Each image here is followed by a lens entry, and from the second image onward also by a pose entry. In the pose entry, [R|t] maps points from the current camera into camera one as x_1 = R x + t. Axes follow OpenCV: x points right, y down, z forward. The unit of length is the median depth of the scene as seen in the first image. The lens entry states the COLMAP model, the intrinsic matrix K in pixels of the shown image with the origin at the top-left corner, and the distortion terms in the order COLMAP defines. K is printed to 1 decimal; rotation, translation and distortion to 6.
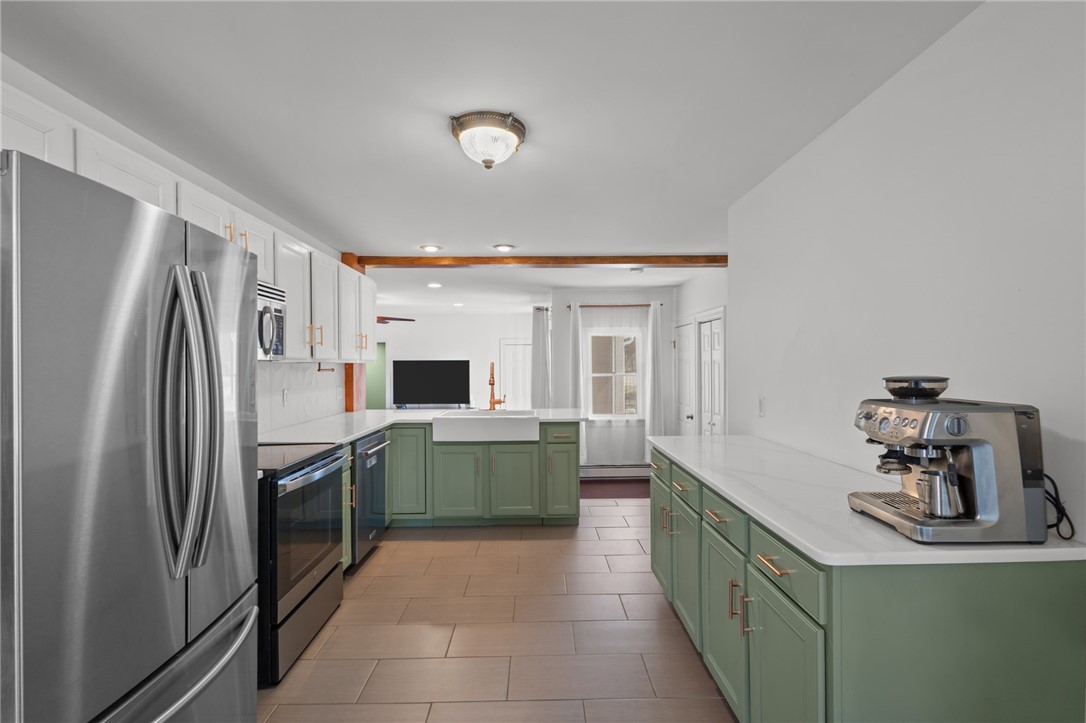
lens RADIAL K [[505.2, 0, 552.3], [0, 505.2, 363.5], [0, 0, 1]] dist [0.012106, -0.004191]
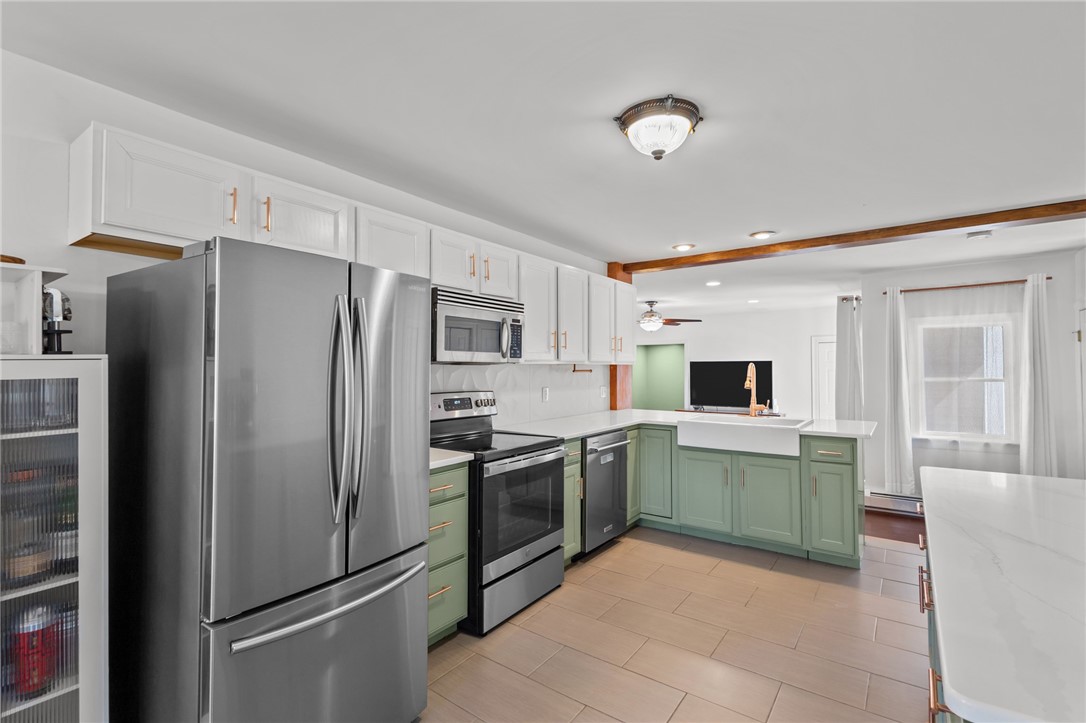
lens RADIAL K [[505.2, 0, 549.5], [0, 505.2, 352.7], [0, 0, 1]] dist [0.012106, -0.004191]
pose [[0.794843, -0.015718, -0.606611, 0.157903], [0.001598, 0.999715, -0.023811, -0.000805], [0.606813, 0.017957, 0.794642, 0.073204]]
